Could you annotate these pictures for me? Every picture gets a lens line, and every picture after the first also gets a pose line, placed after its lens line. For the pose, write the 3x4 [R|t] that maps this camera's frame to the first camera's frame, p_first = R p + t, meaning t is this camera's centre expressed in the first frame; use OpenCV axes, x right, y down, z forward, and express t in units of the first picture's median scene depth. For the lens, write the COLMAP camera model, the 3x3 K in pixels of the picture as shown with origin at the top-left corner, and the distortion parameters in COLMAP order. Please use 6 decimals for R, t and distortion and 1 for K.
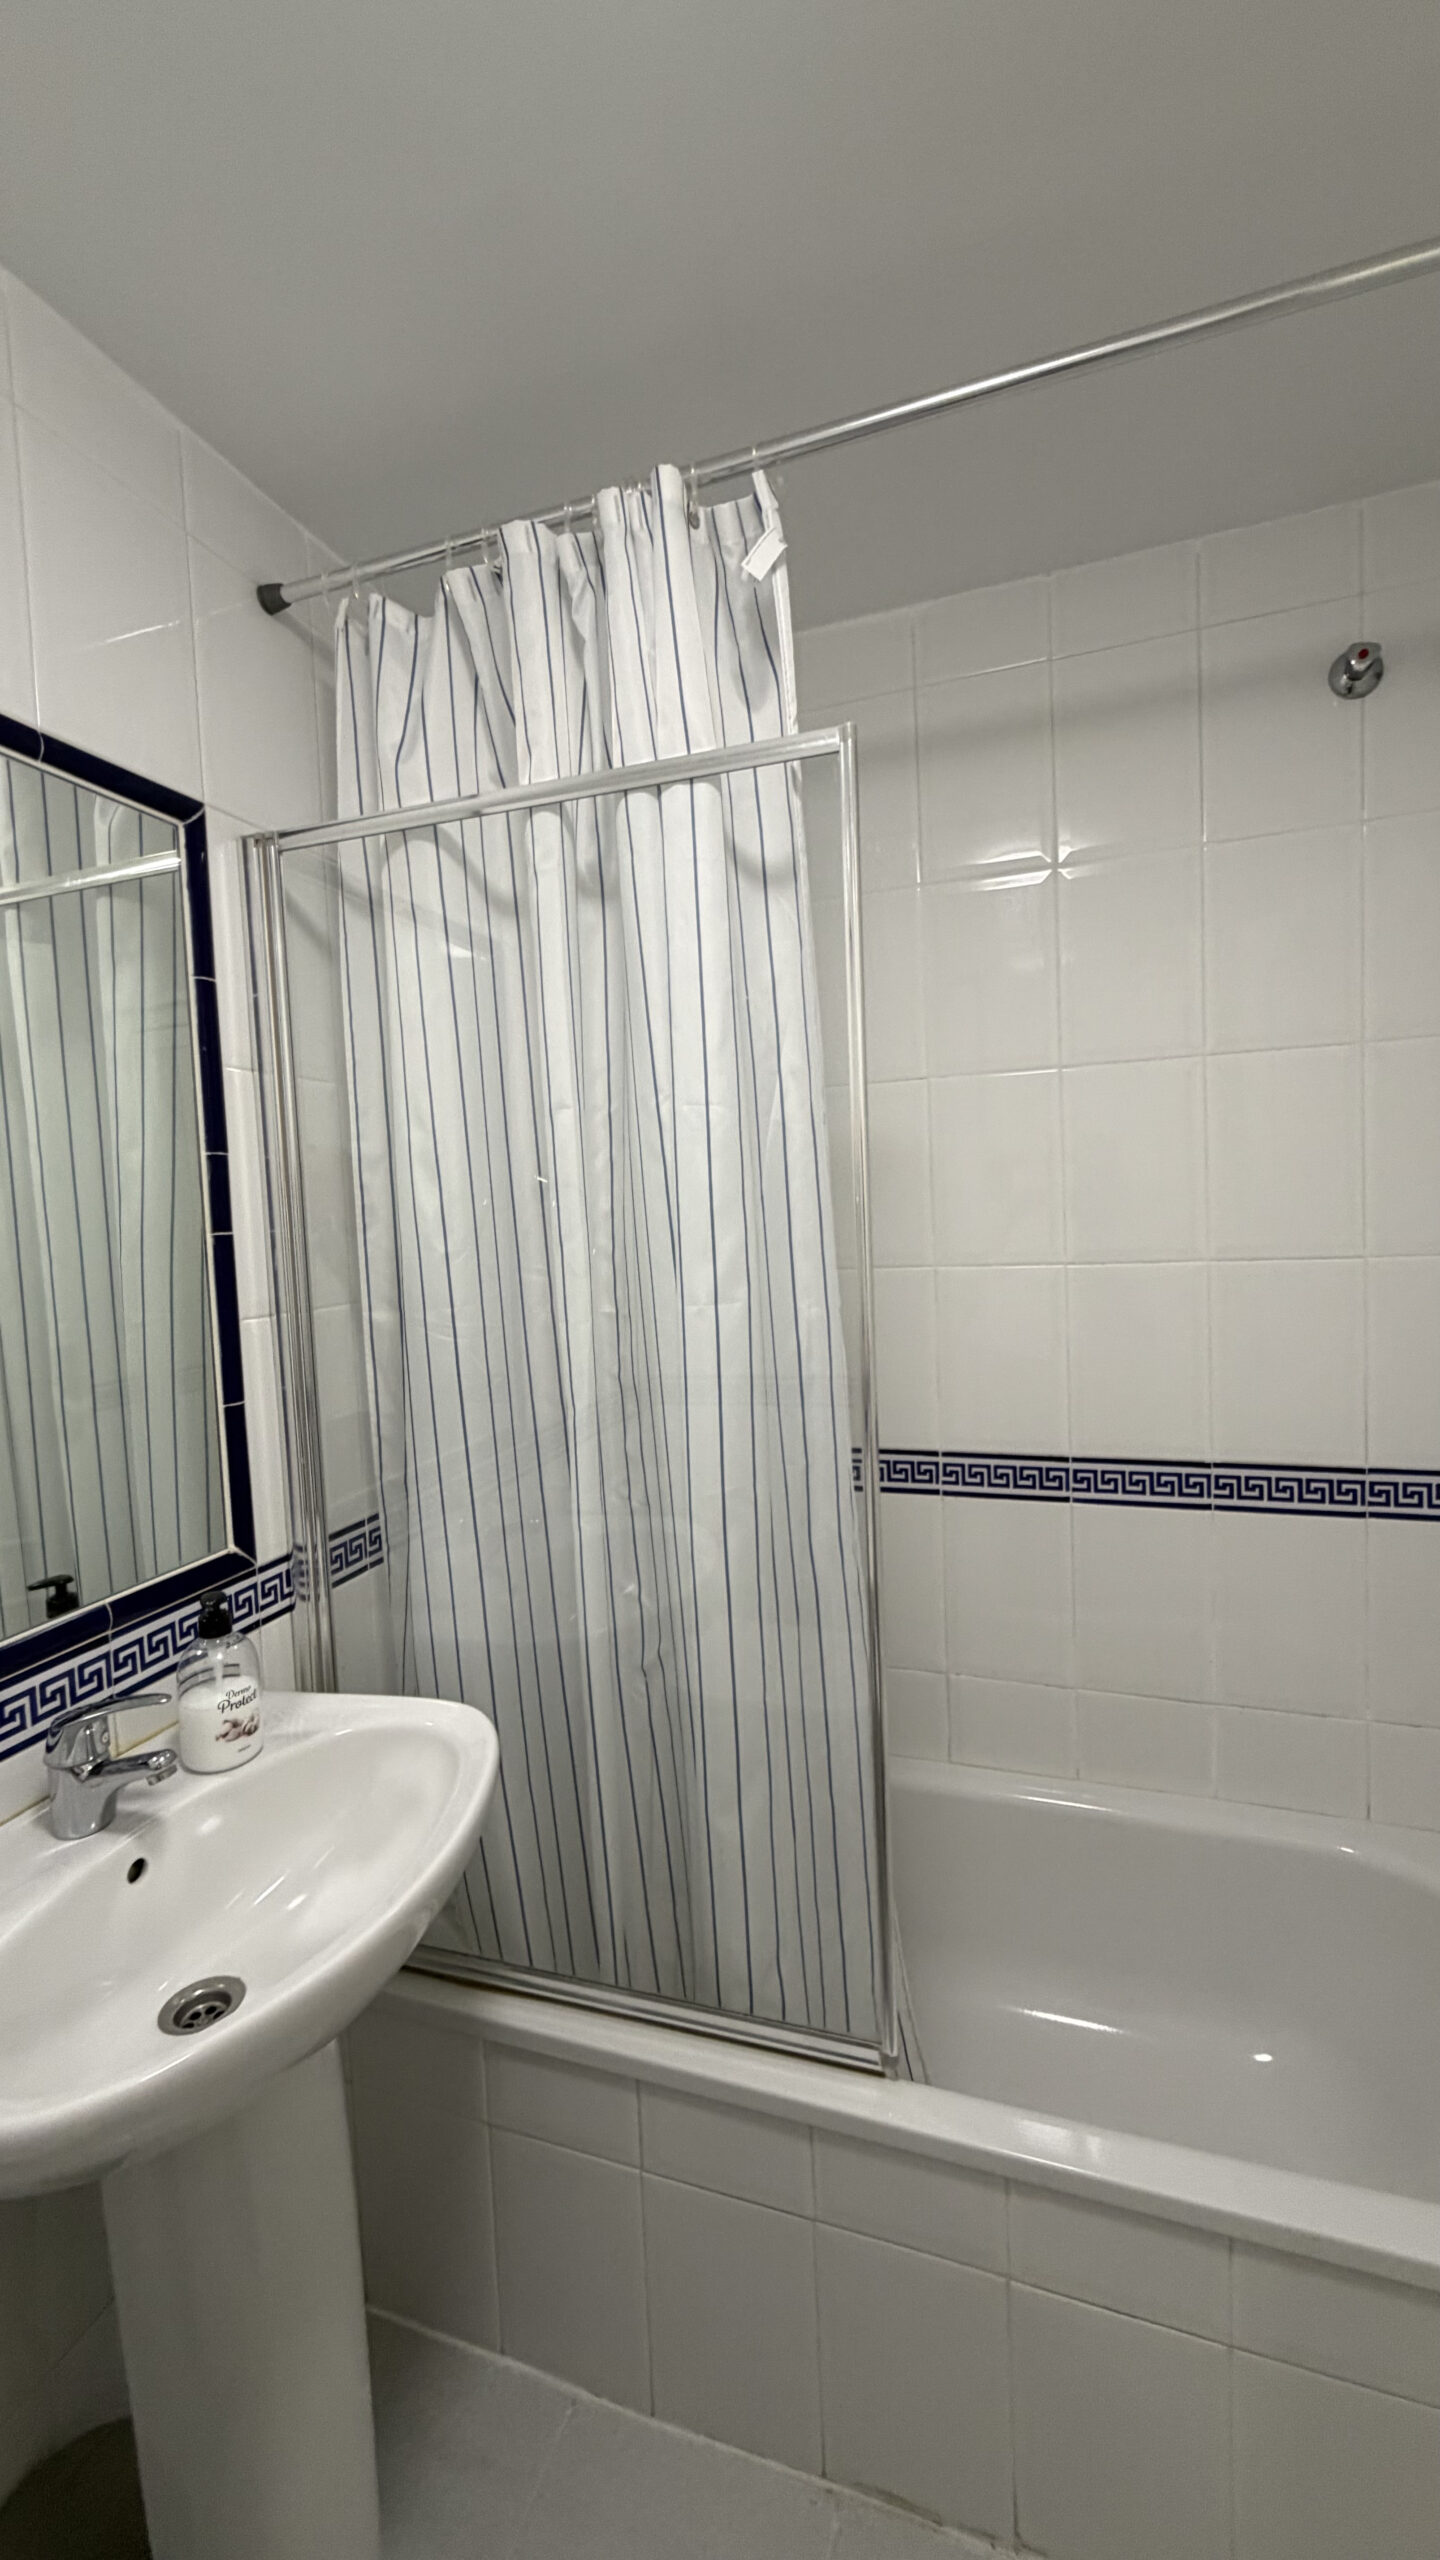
lens RADIAL K [[1023.8, 0, 718.0], [0, 1023.8, 1274.0], [0, 0, 1]] dist [-0.000917, 0.001332]
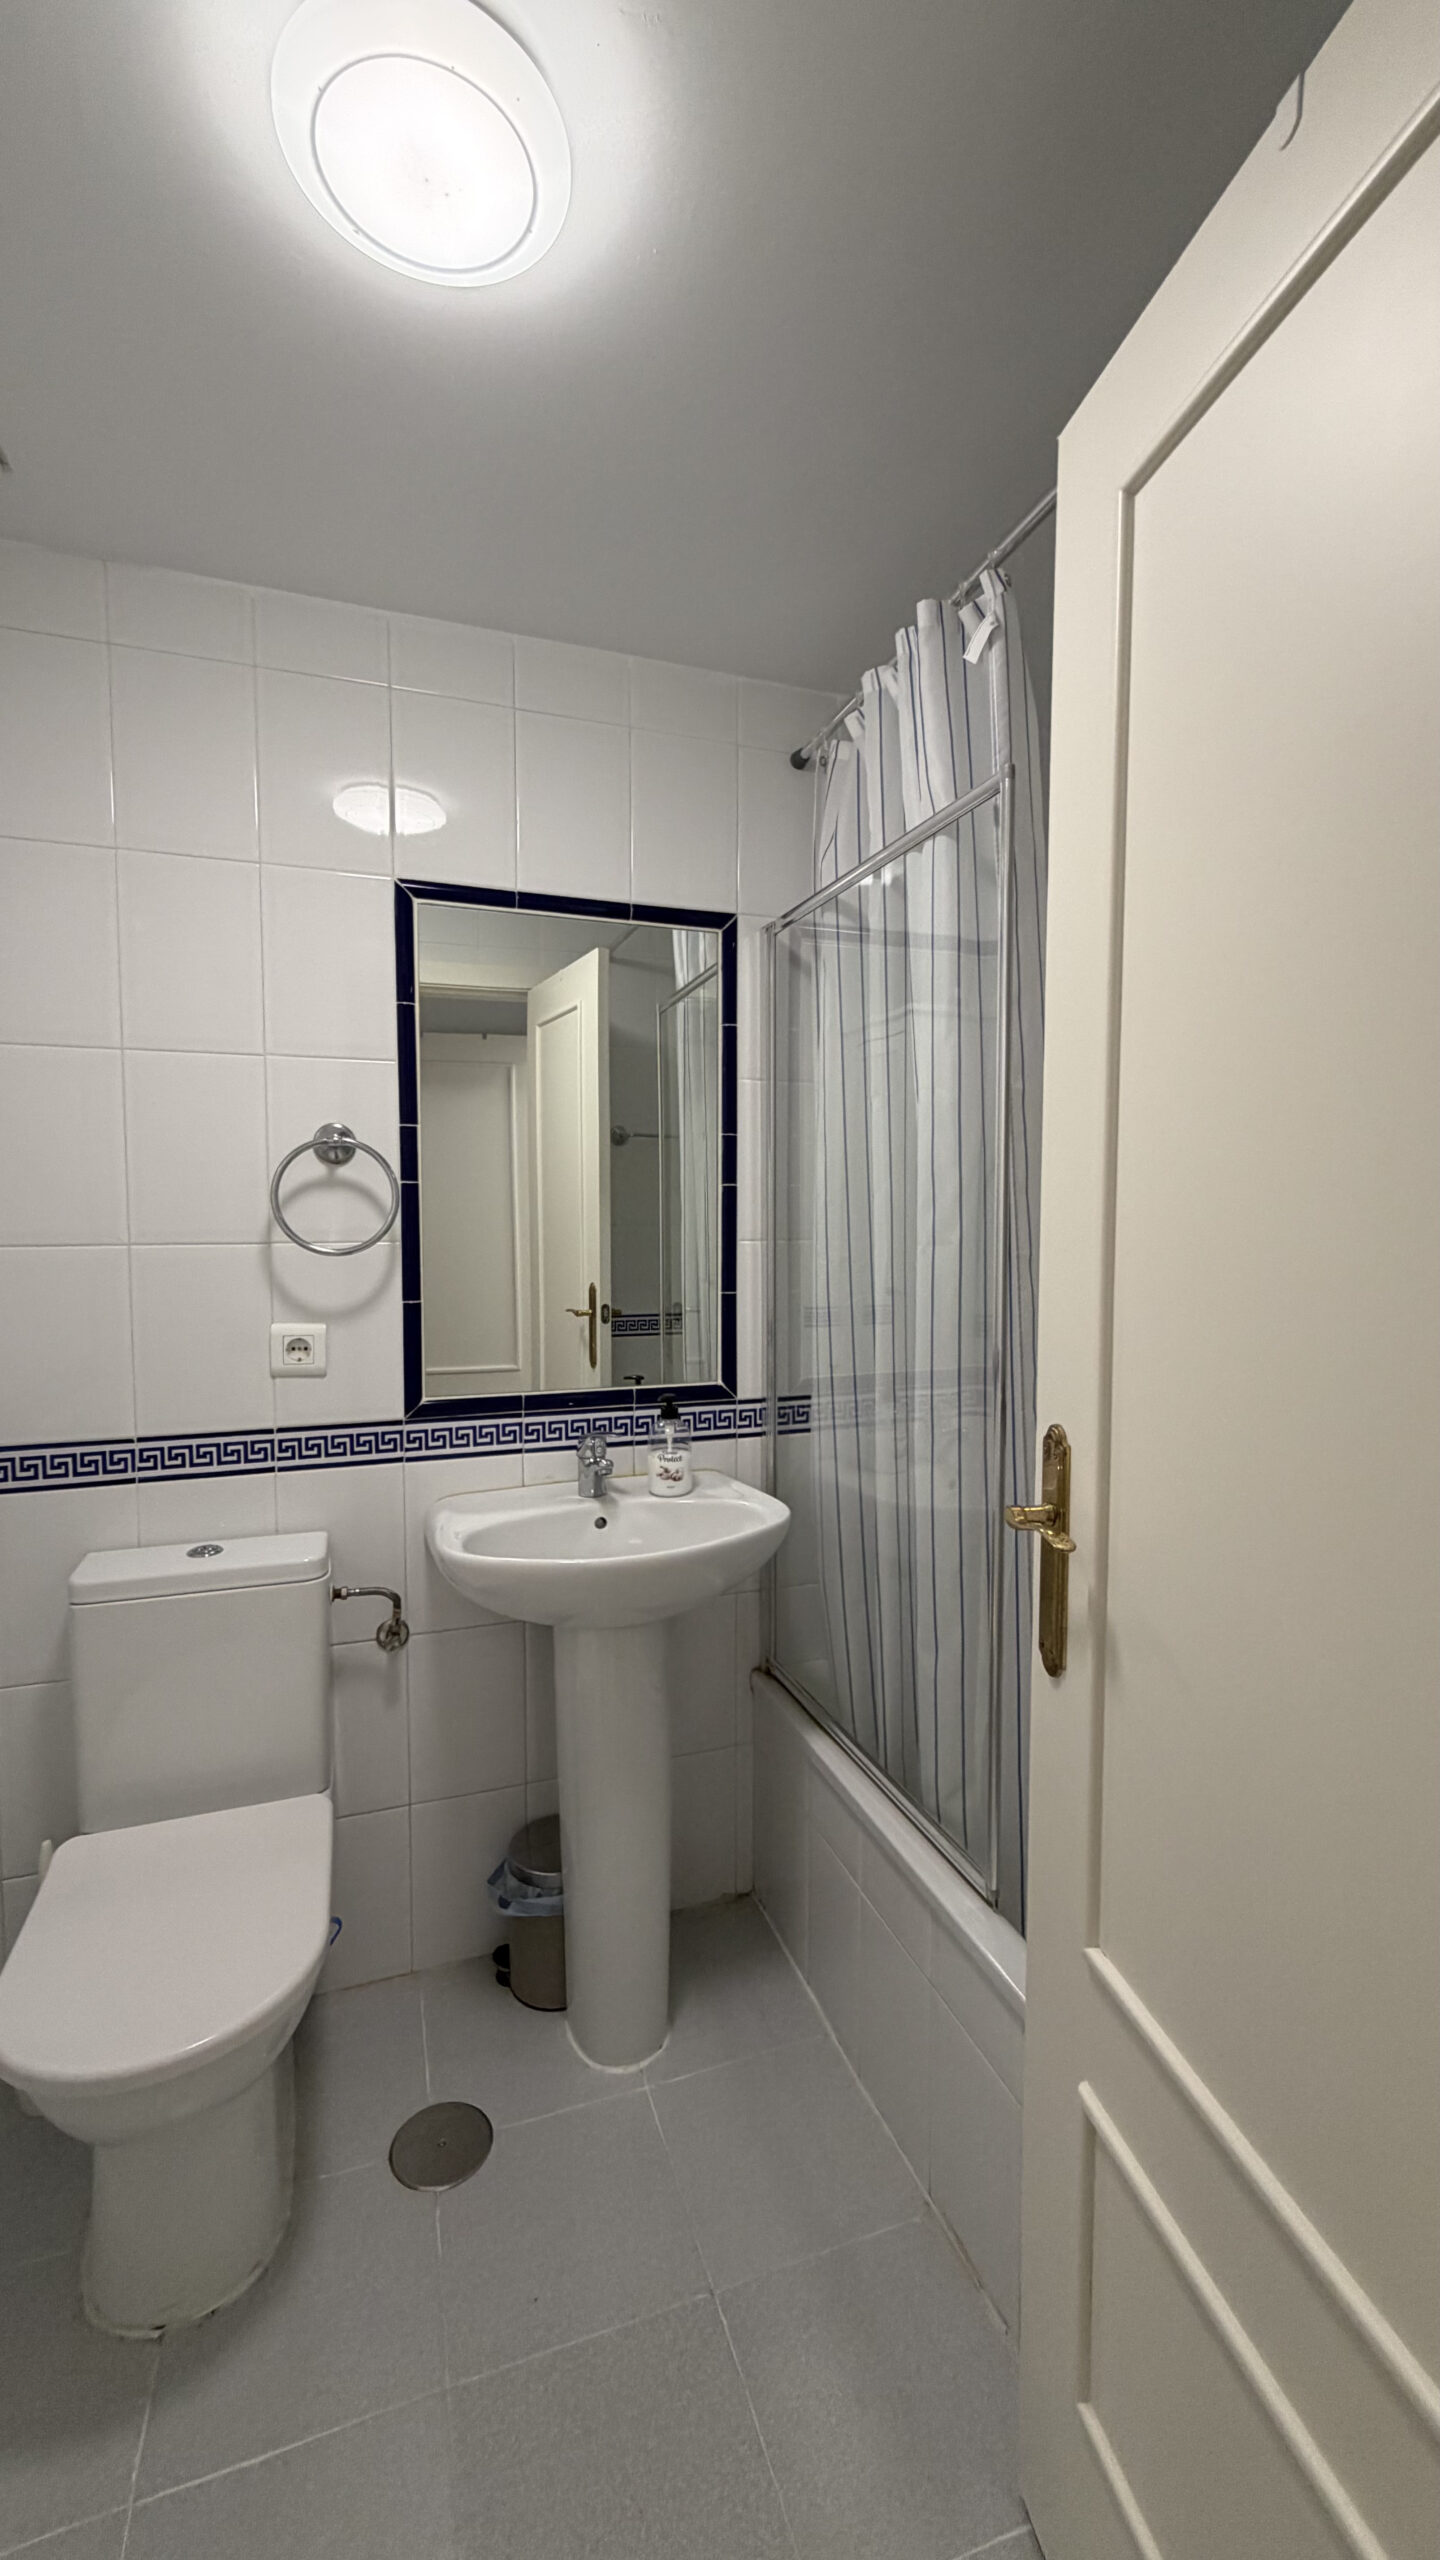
lens RADIAL K [[1023.8, 0, 715.1], [0, 1023.8, 1272.6], [0, 0, 1]] dist [-0.000917, 0.001332]
pose [[0.618306, 0.082848, -0.781559, 0.777406], [-0.071219, 0.996243, 0.049262, 0.020432], [0.782704, 0.025203, 0.621883, -0.000974]]
